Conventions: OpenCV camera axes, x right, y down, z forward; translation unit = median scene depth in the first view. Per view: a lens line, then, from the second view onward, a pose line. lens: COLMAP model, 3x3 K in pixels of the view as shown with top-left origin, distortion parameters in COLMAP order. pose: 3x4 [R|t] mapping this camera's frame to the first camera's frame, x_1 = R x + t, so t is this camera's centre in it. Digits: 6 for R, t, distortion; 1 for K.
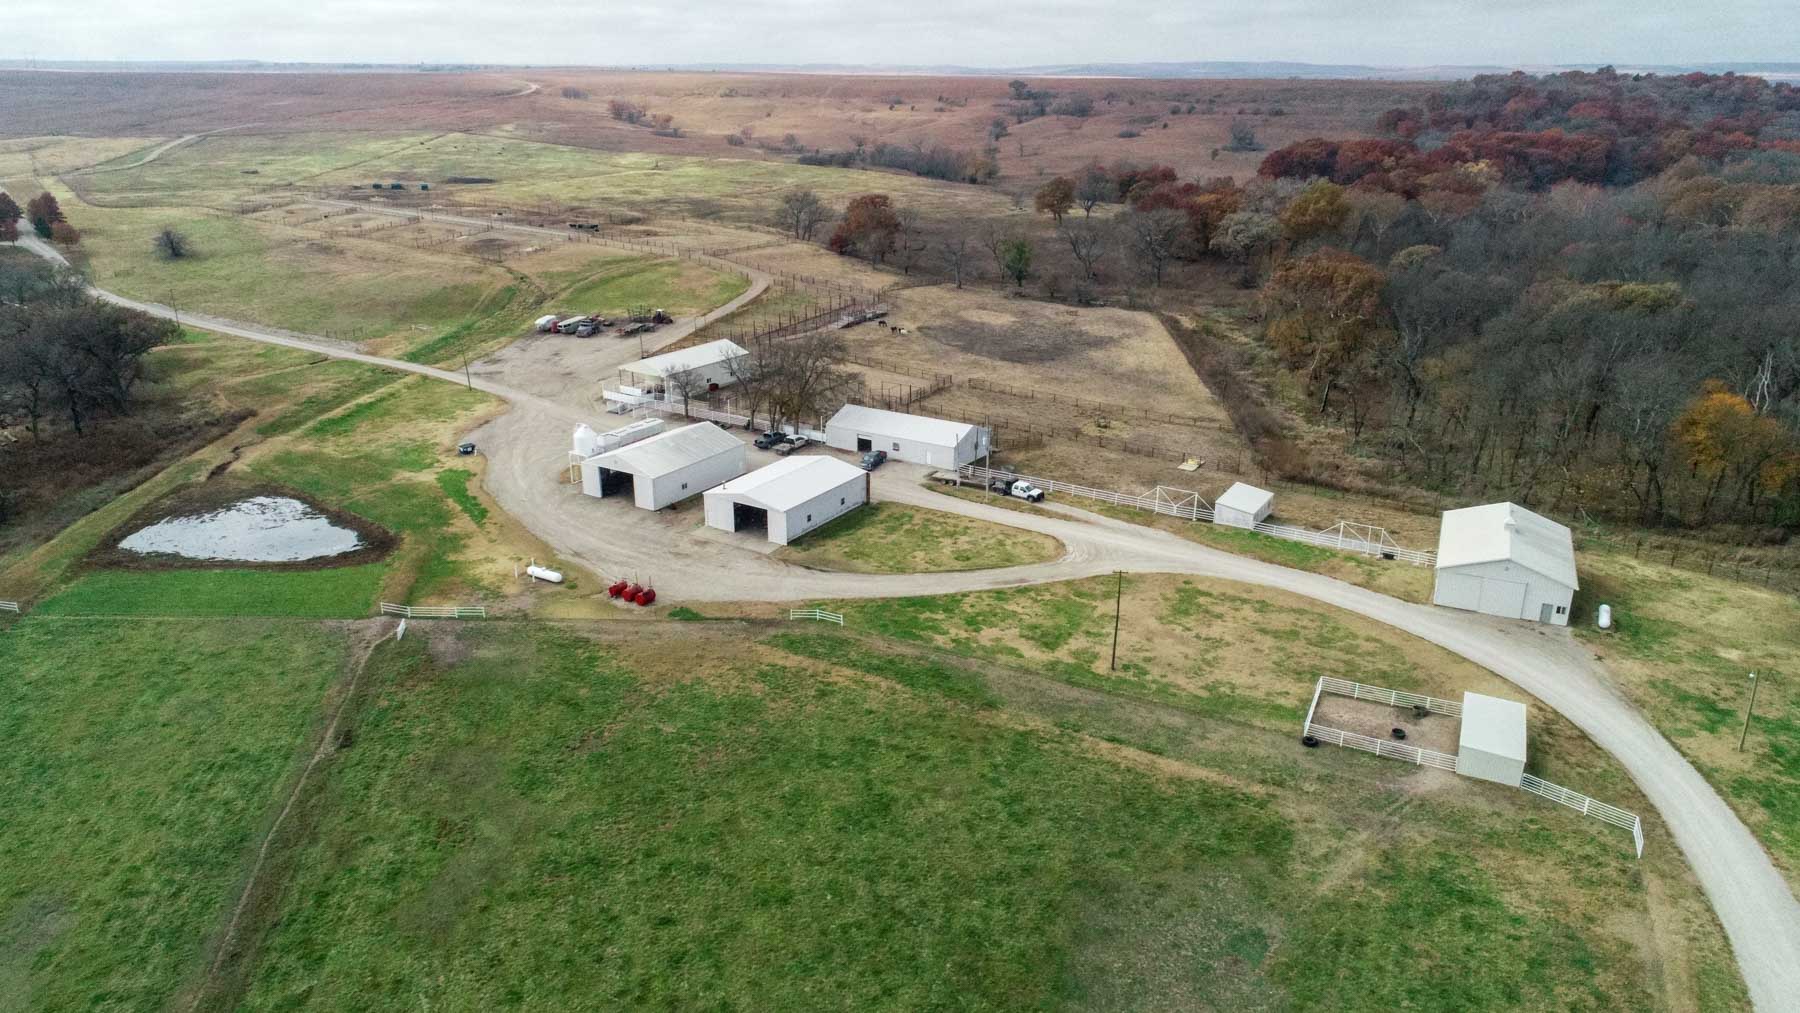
lens RADIAL K [[1196.8, 0, 900.0], [0, 1196.8, 506.5], [0, 0, 1]] dist [-0.003606, 0.002646]
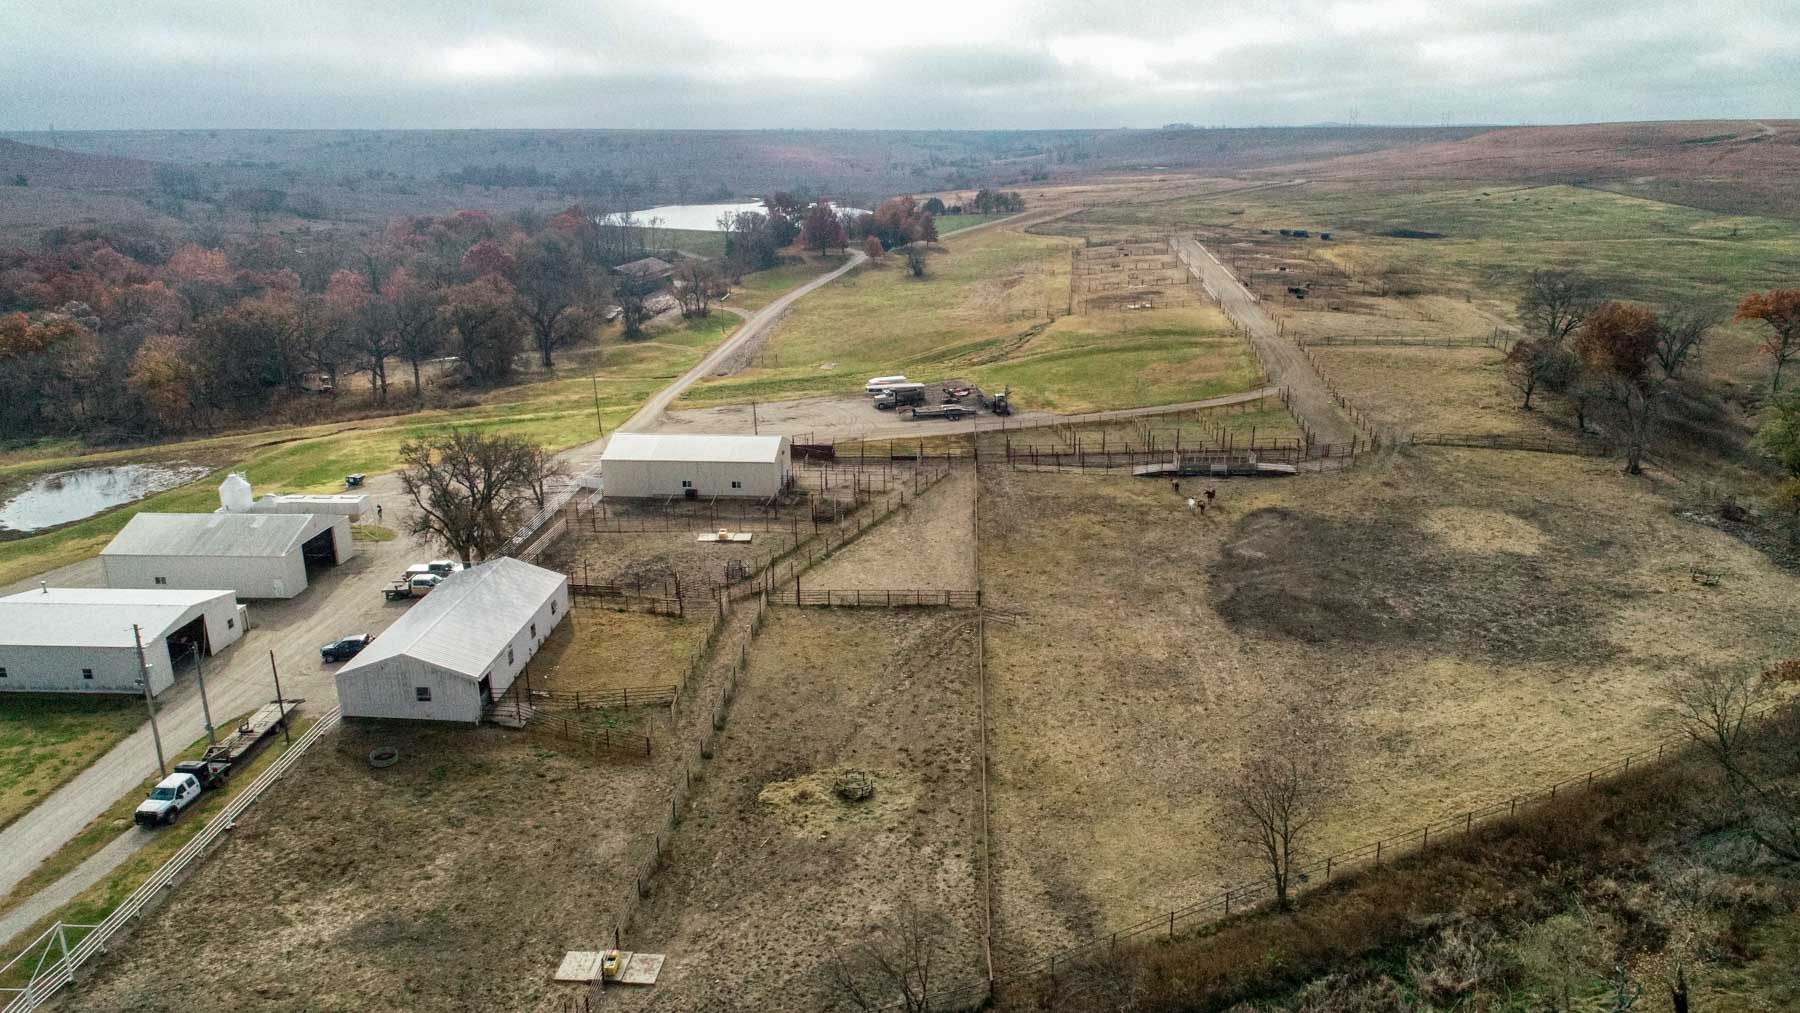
lens RADIAL K [[1196.8, 0, 900.0], [0, 1196.8, 506.5], [0, 0, 1]] dist [-0.003606, 0.002646]
pose [[0.486945, 0.250016, -0.836885, 0.356664], [-0.290195, 0.950036, 0.114968, -0.152504], [0.823815, 0.186877, 0.535169, 0.534744]]
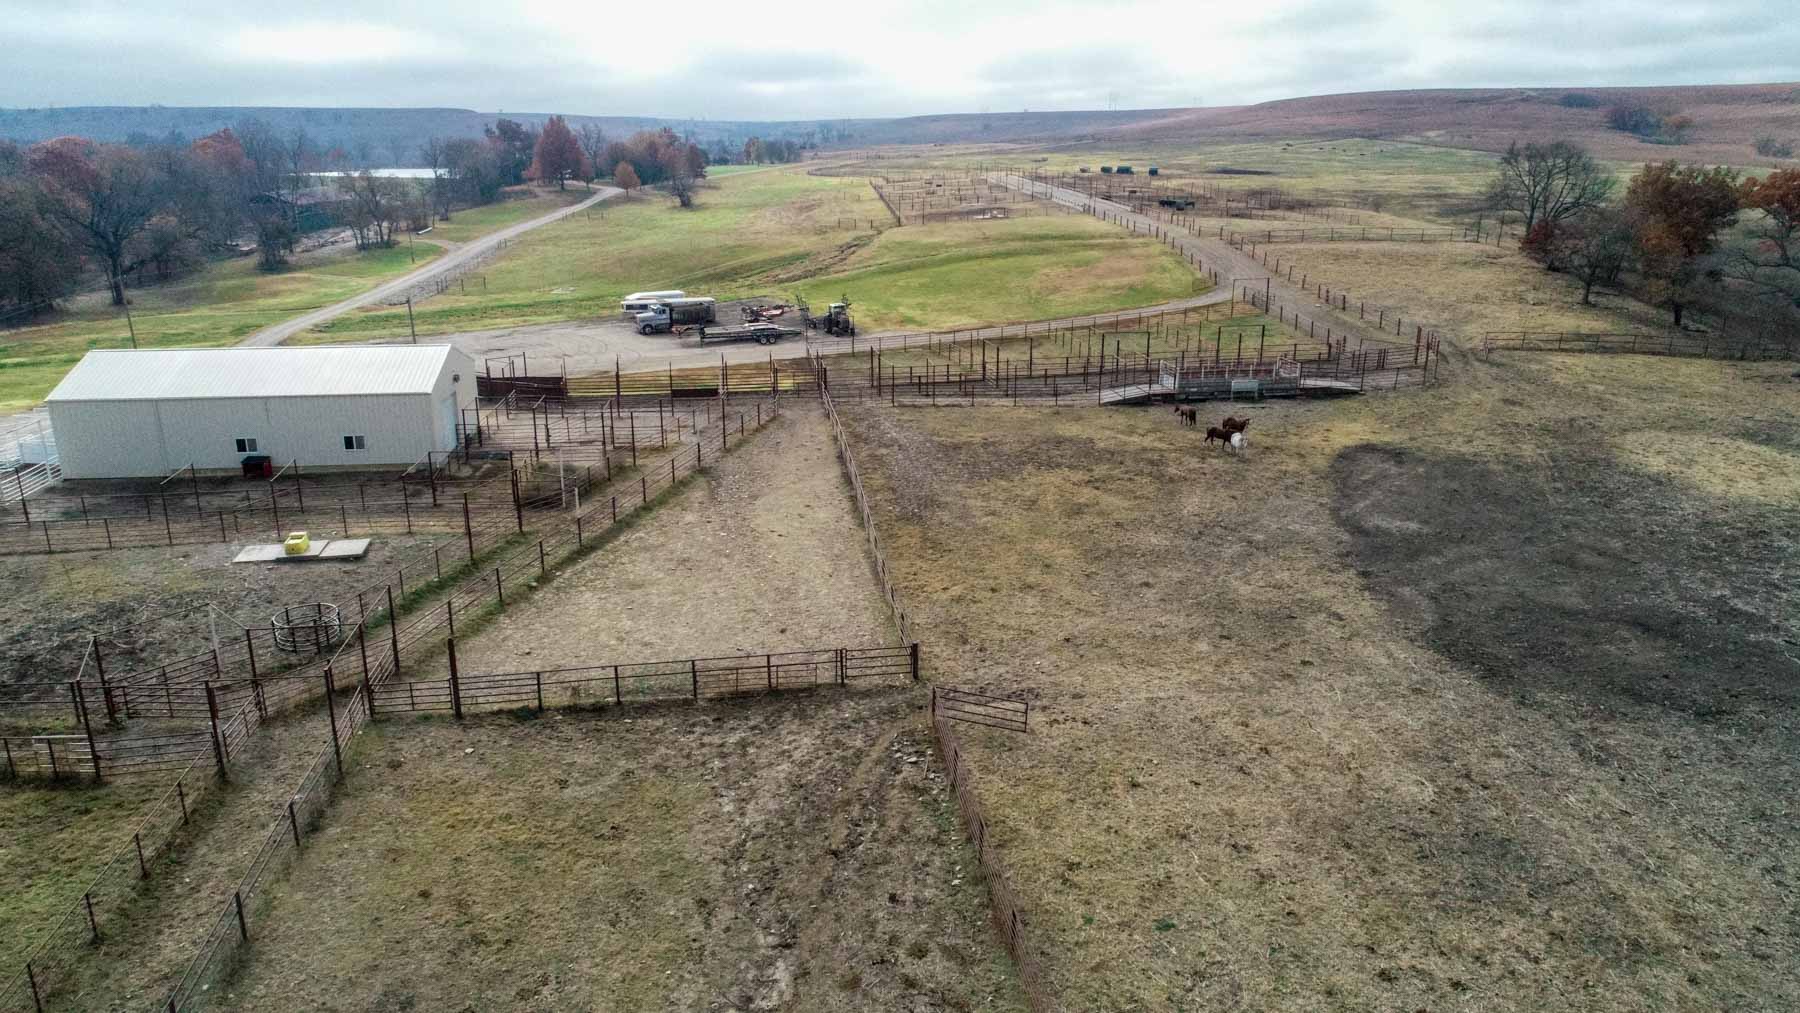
lens RADIAL K [[1196.8, 0, 900.0], [0, 1196.8, 506.5], [0, 0, 1]] dist [-0.003606, 0.002646]
pose [[0.648231, 0.221403, -0.728544, 0.151433], [-0.259785, 0.963692, 0.061716, -0.114494], [0.715757, 0.149258, 0.682213, 0.661878]]
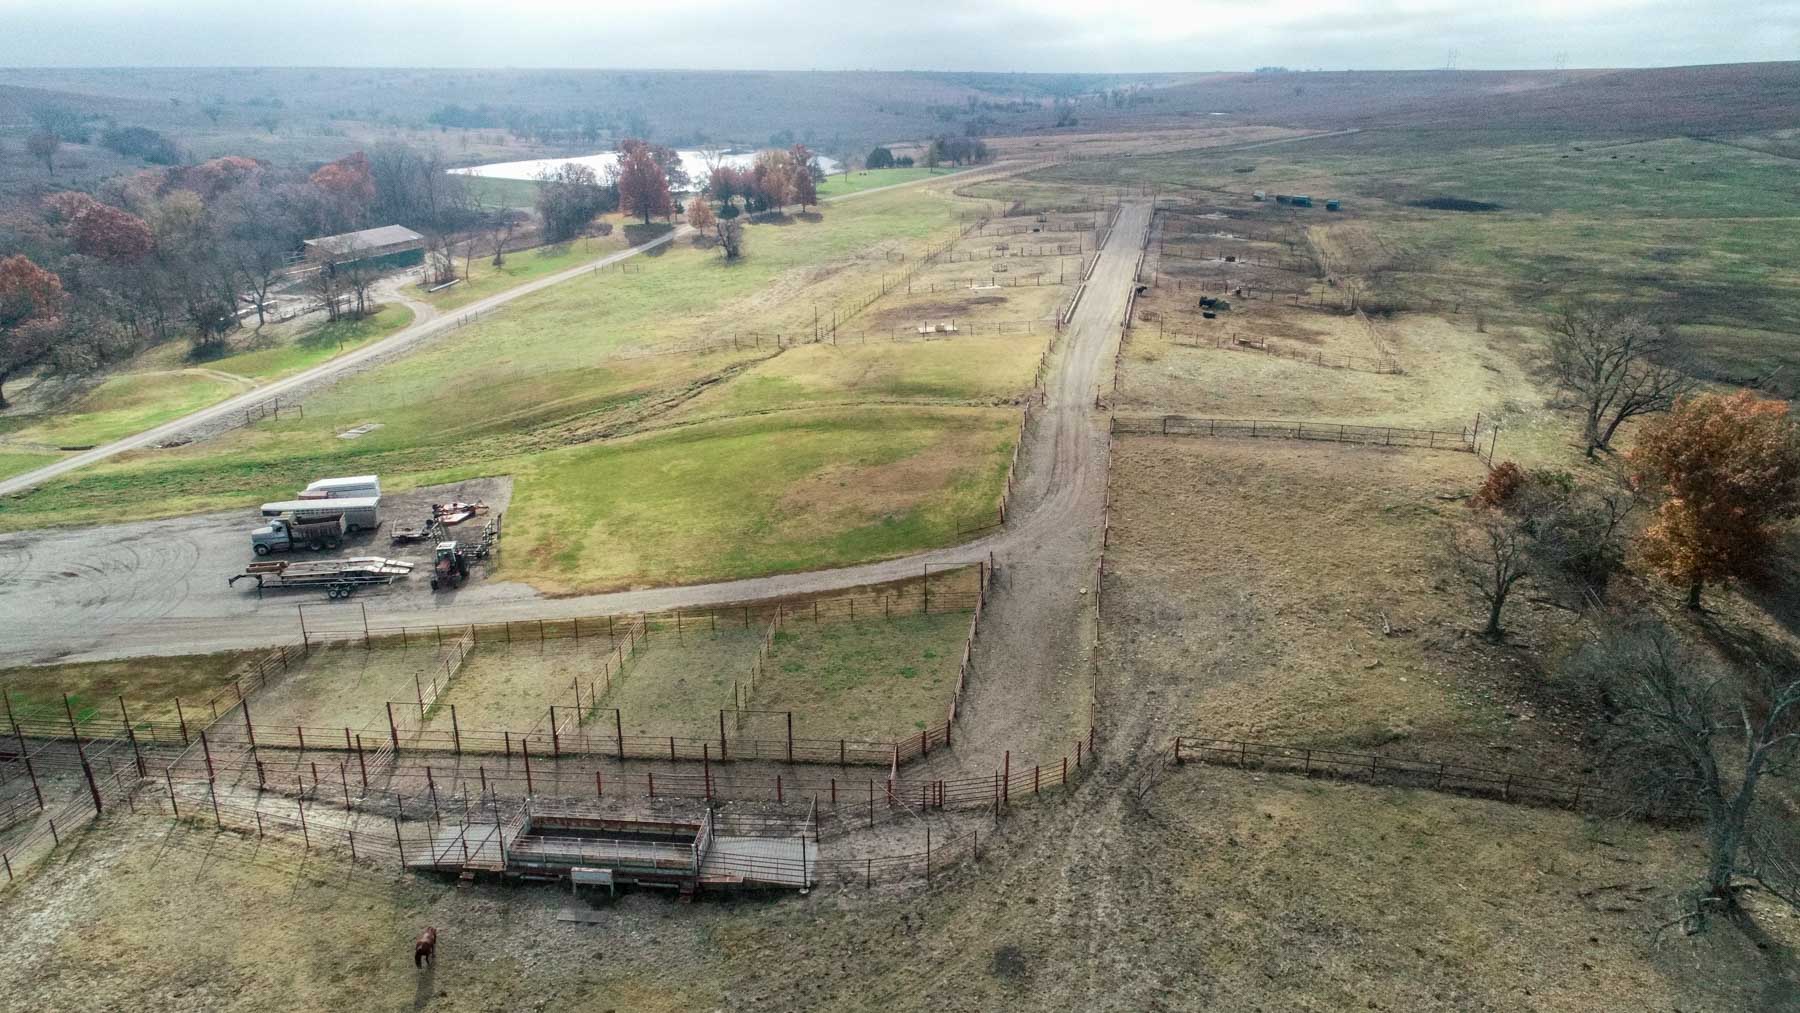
lens RADIAL K [[1196.8, 0, 900.0], [0, 1196.8, 506.5], [0, 0, 1]] dist [-0.003606, 0.002646]
pose [[0.416824, 0.299215, -0.858329, 0.156369], [-0.307982, 0.934906, 0.176347, -0.260826], [0.855222, 0.190844, 0.481844, 0.866791]]
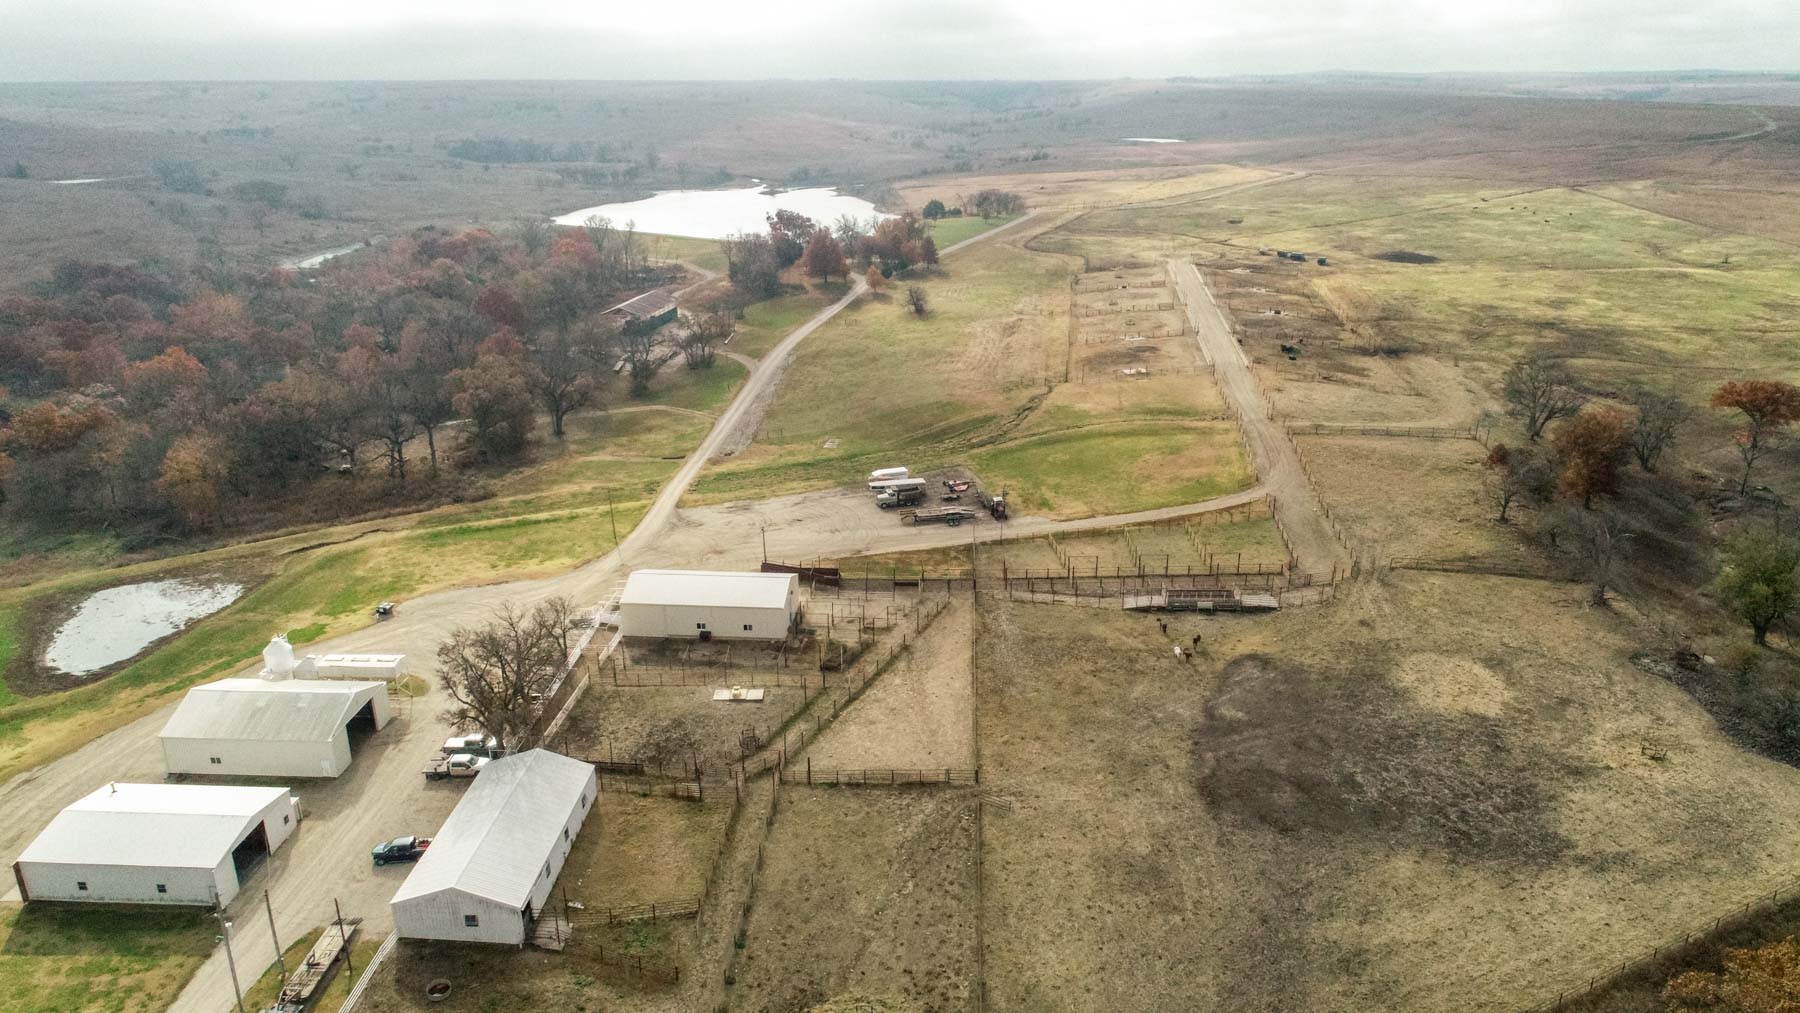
lens RADIAL K [[1197.7, 0, 900.0], [0, 1197.7, 506.5], [0, 0, 1]] dist [-0.003889, 0.003158]
pose [[0.487391, 0.288293, -0.824219, 0.355991], [-0.292400, 0.943313, 0.157042, -0.238563], [0.822771, 0.164460, 0.544059, 0.502311]]
